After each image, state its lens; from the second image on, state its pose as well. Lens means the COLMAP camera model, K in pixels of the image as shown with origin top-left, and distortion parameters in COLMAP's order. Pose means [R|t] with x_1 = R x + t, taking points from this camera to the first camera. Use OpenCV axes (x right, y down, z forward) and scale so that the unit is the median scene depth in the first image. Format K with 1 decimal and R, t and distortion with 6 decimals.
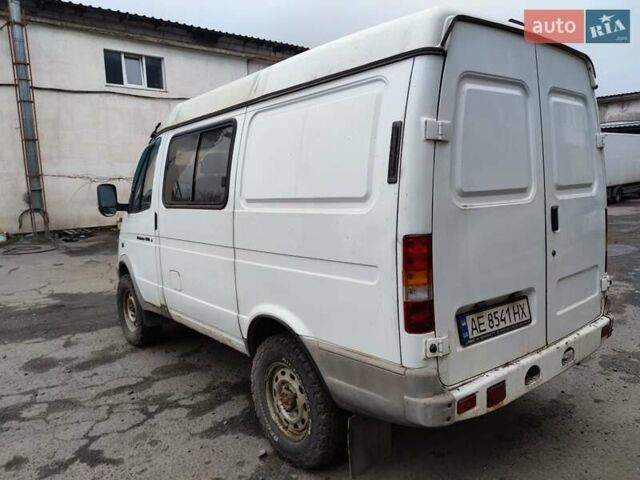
lens RADIAL K [[472.2, 0, 322.1], [0, 472.2, 236.1], [0, 0, 1]] dist [0.072782, -0.067780]
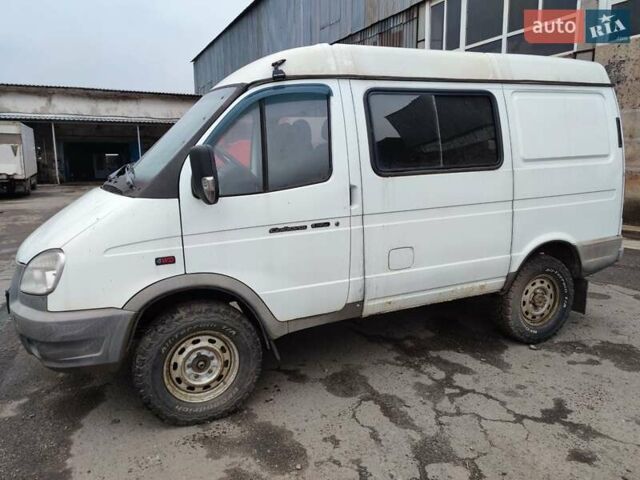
lens RADIAL K [[472.2, 0, 322.1], [0, 472.2, 236.1], [0, 0, 1]] dist [0.072782, -0.067780]
pose [[0.254771, -0.131077, 0.958076, -1.285834], [0.124219, 0.986998, 0.102002, -0.060256], [-0.958990, 0.093024, 0.267741, 0.985672]]
